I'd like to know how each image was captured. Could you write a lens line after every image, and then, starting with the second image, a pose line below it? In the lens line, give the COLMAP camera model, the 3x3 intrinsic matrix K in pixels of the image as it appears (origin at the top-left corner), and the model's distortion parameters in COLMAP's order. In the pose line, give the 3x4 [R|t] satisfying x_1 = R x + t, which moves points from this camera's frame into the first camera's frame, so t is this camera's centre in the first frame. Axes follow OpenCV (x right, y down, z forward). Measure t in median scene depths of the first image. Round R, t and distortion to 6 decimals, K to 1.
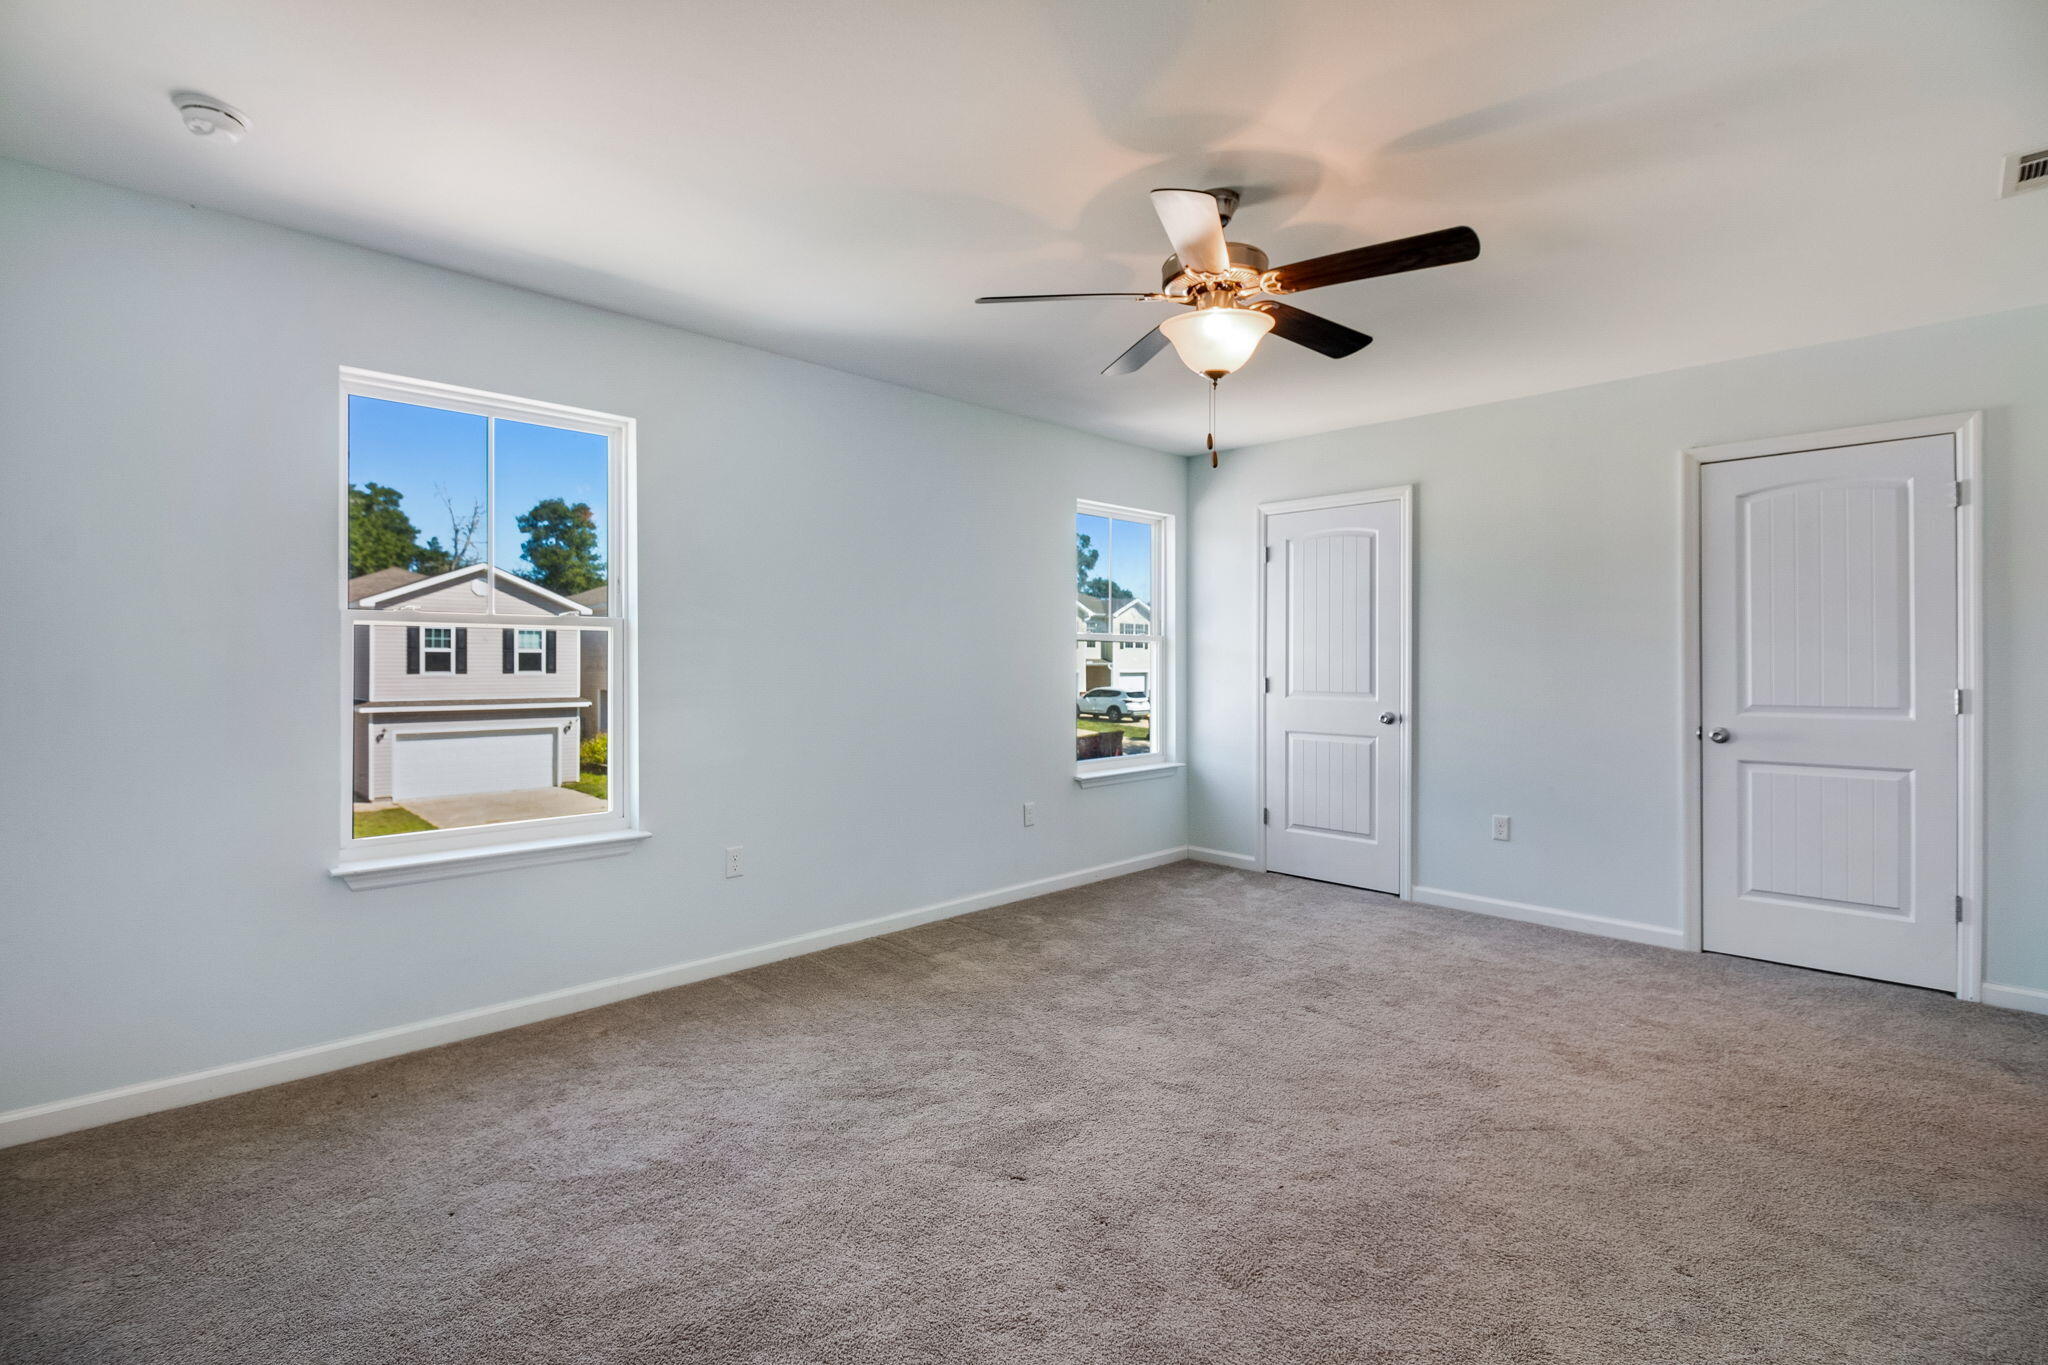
lens RADIAL K [[974.2, 0, 1018.0], [0, 974.2, 653.1], [0, 0, 1]] dist [0.000222, -0.012415]
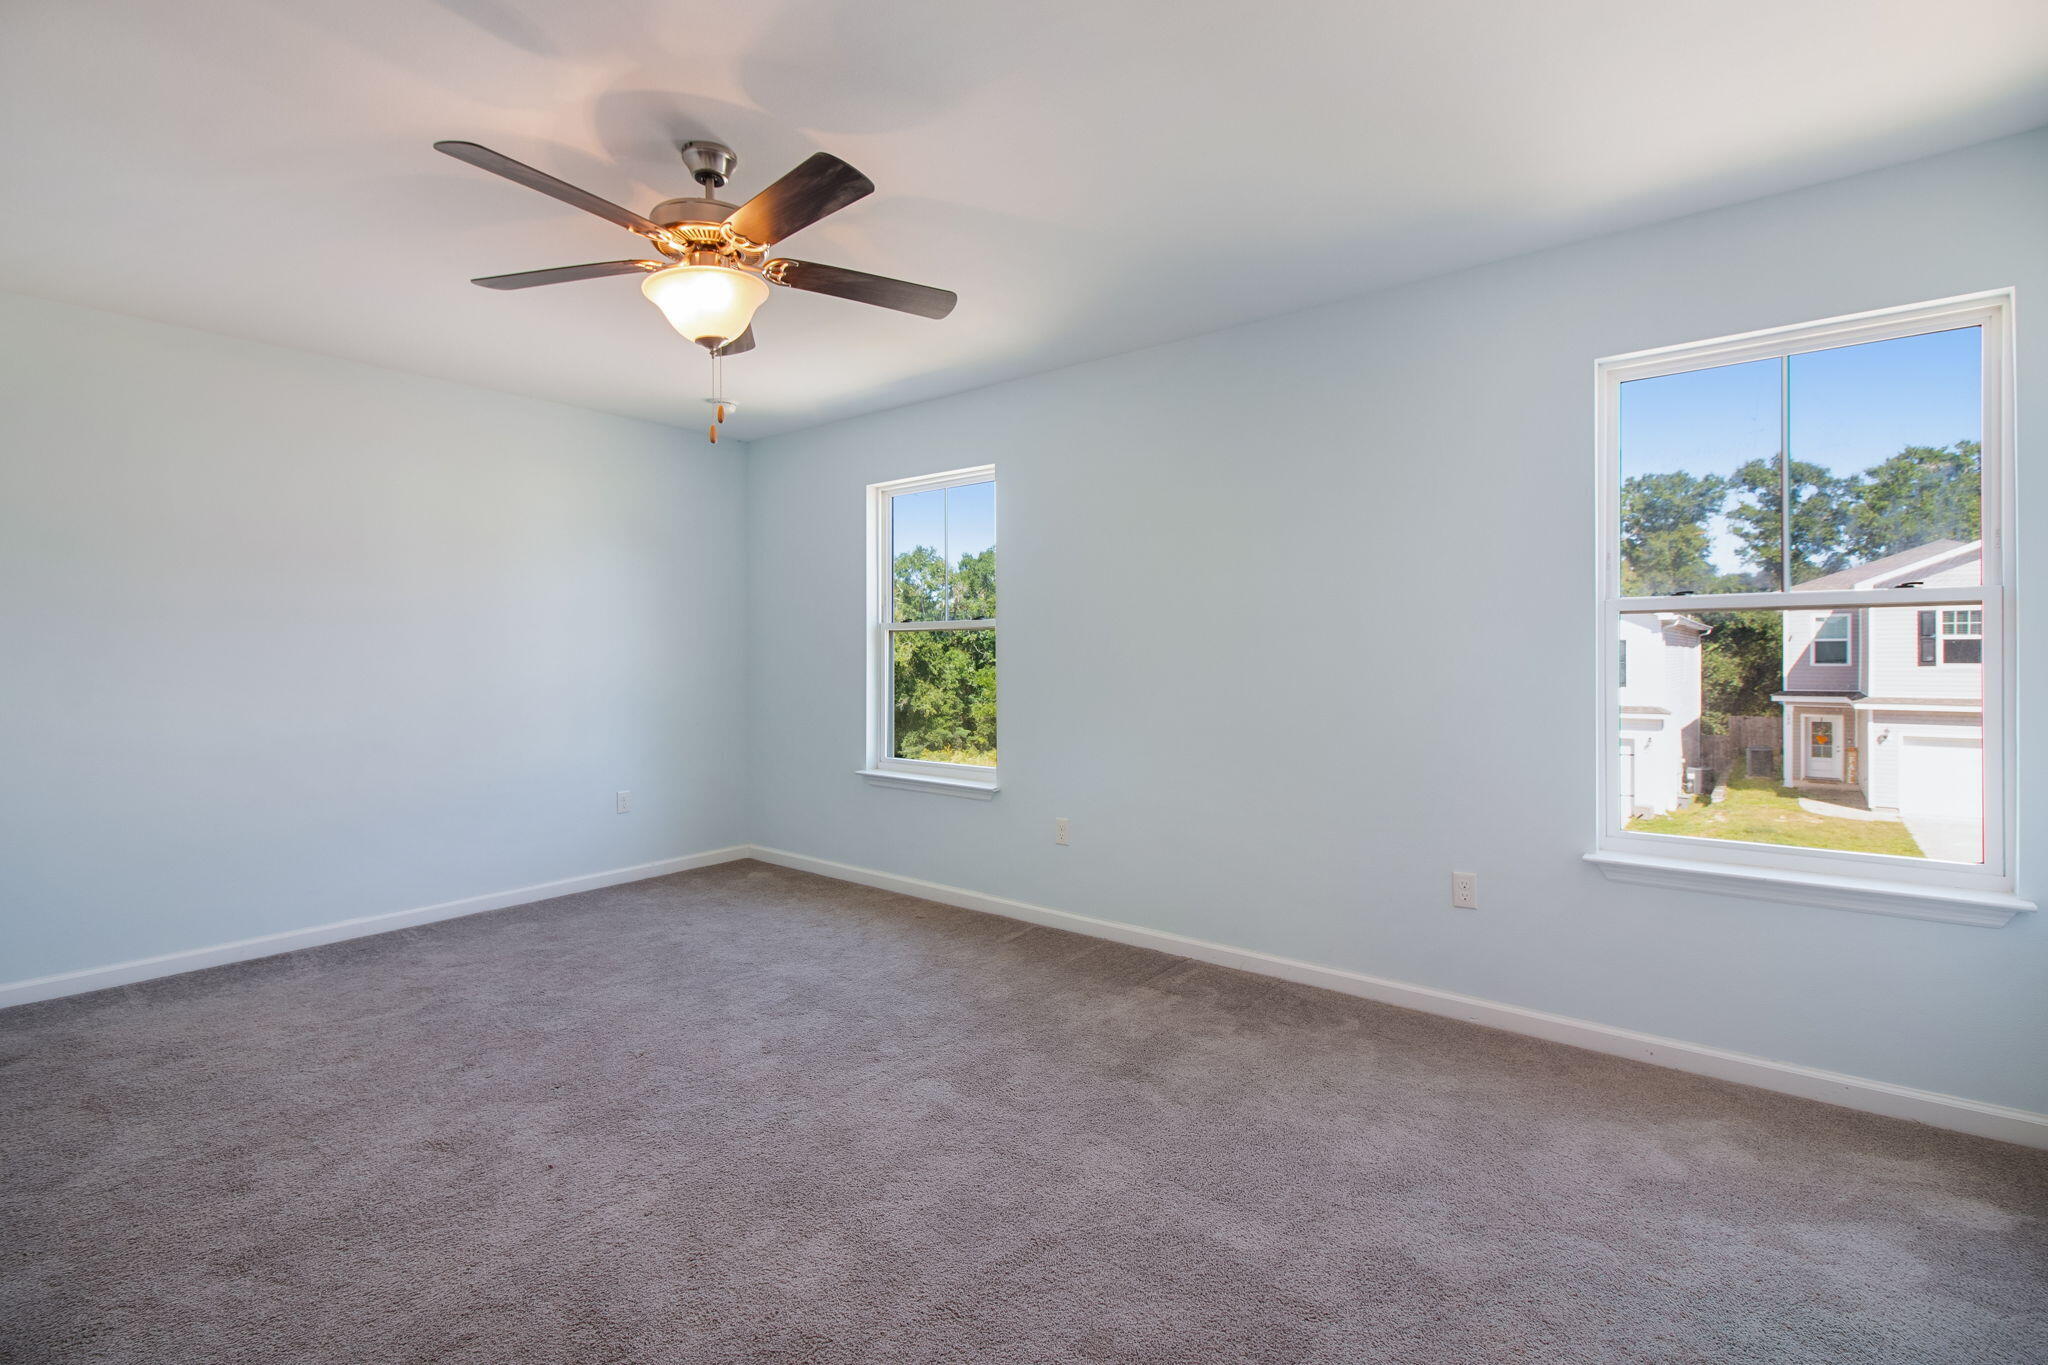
lens RADIAL K [[974.2, 0, 1018.0], [0, 974.2, 653.1], [0, 0, 1]] dist [0.000222, -0.012415]
pose [[0.084373, -0.002442, -0.996431, 0.145276], [0.012198, 0.999925, -0.001418, 0.001874], [0.996360, -0.012035, 0.084396, 0.152615]]
